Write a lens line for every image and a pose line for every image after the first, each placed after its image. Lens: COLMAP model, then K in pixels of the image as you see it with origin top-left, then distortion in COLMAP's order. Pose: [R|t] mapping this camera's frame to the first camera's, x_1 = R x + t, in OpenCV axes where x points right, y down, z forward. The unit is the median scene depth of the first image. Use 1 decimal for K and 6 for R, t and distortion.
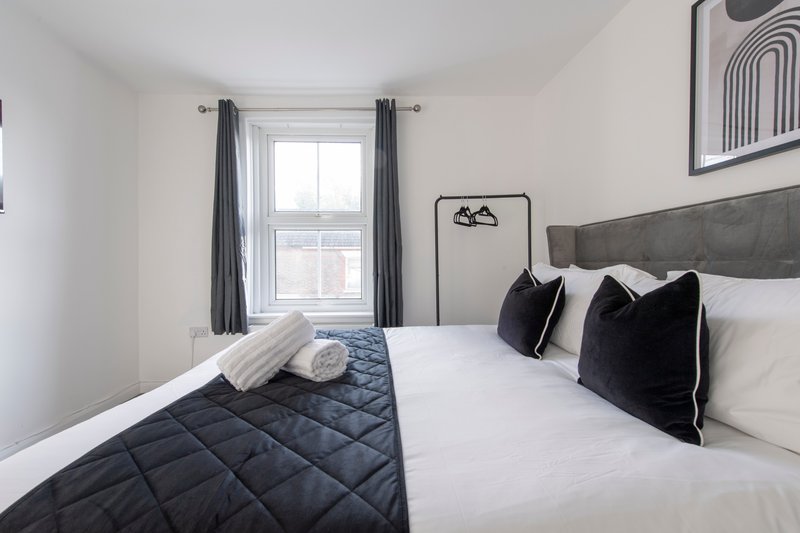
lens RADIAL K [[334.8, 0, 398.4], [0, 334.8, 264.9], [0, 0, 1]] dist [0.009508, -0.004847]
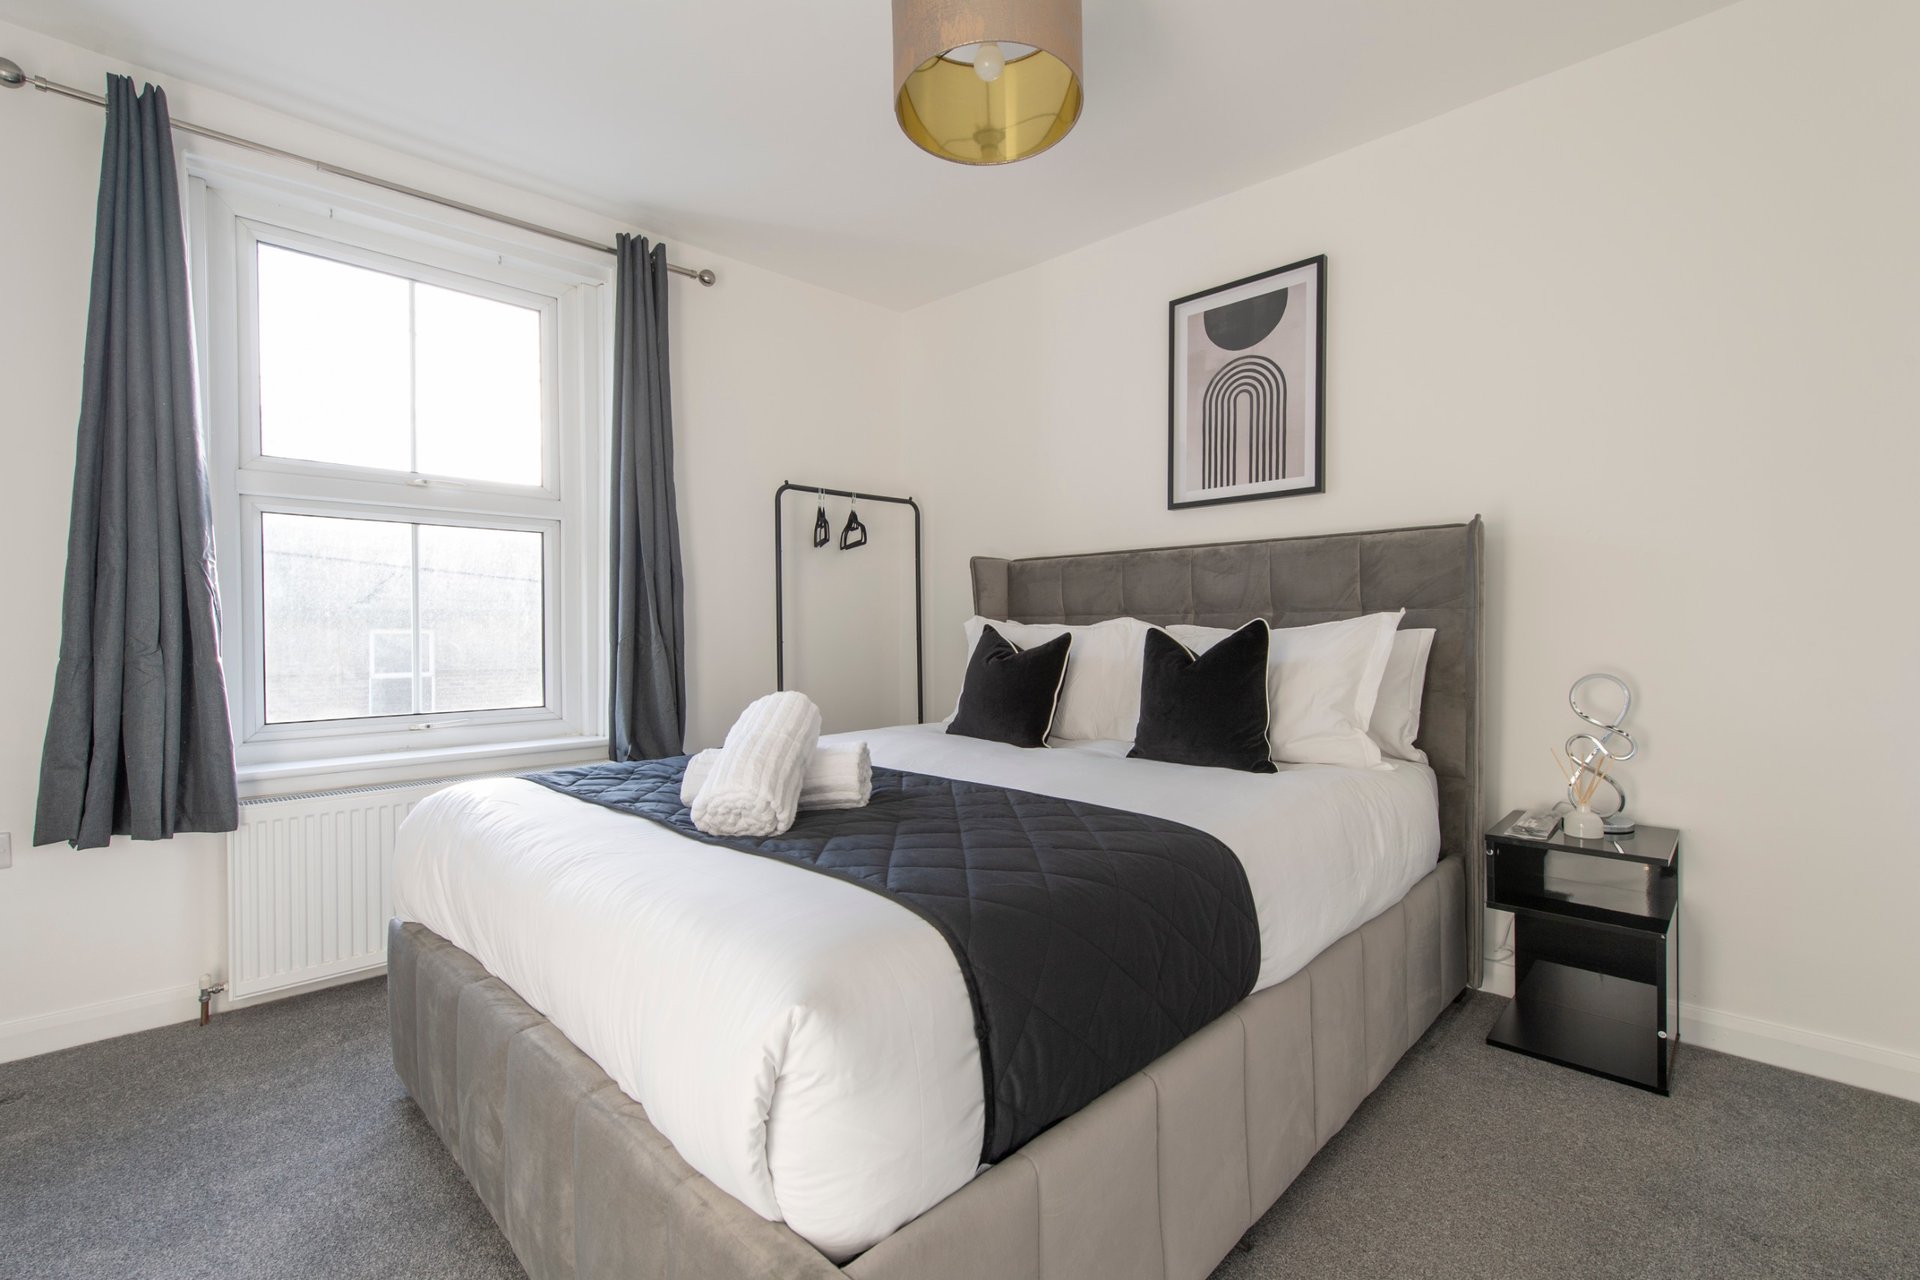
lens RADIAL K [[839.5, 0, 986.7], [0, 839.5, 646.0], [0, 0, 1]] dist [0.000387, -0.000427]
pose [[0.717510, -0.014858, 0.696389, -0.716317], [0.005110, 0.999858, 0.016068, 0.025521], [-0.696529, -0.007970, 0.717484, -0.130559]]
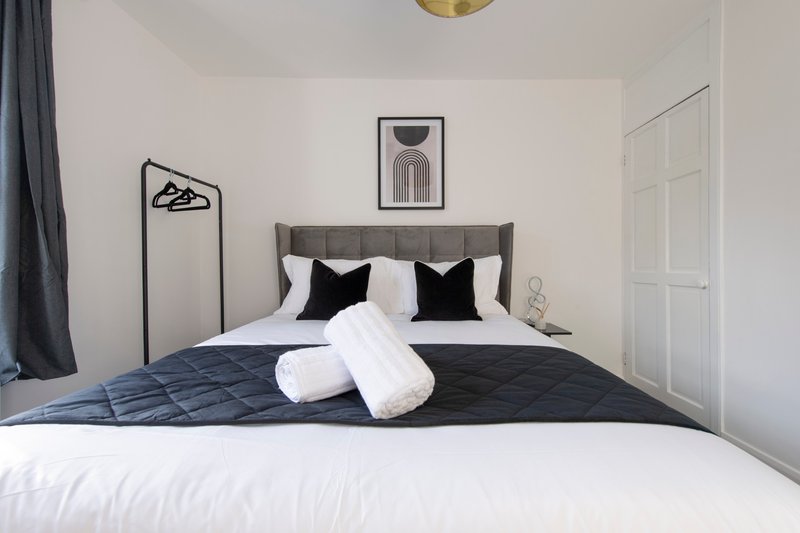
lens RADIAL K [[321.6, 0, 399.3], [0, 321.6, 265.9], [0, 0, 1]] dist [0.007195, -0.000535]
pose [[0.058651, -0.006244, 0.998259, -0.724561], [0.004357, 0.999973, 0.005999, 0.028415], [-0.998269, 0.003997, 0.058677, 0.638251]]
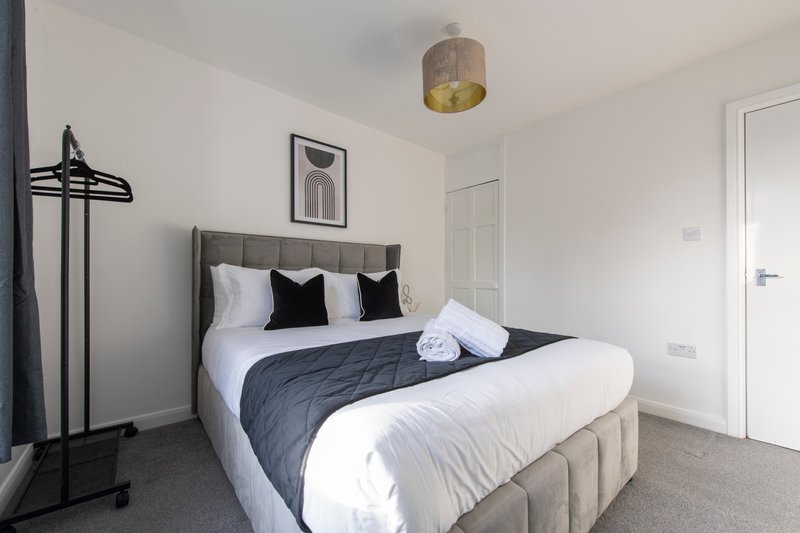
lens RADIAL K [[315.3, 0, 403.2], [0, 315.3, 277.3], [0, 0, 1]] dist [0.000218, -0.000130]
pose [[-0.604601, -0.007897, 0.796489, -0.777807], [-0.004411, 0.999969, 0.006566, 0.029841], [-0.796516, 0.000456, -0.604617, 1.290668]]
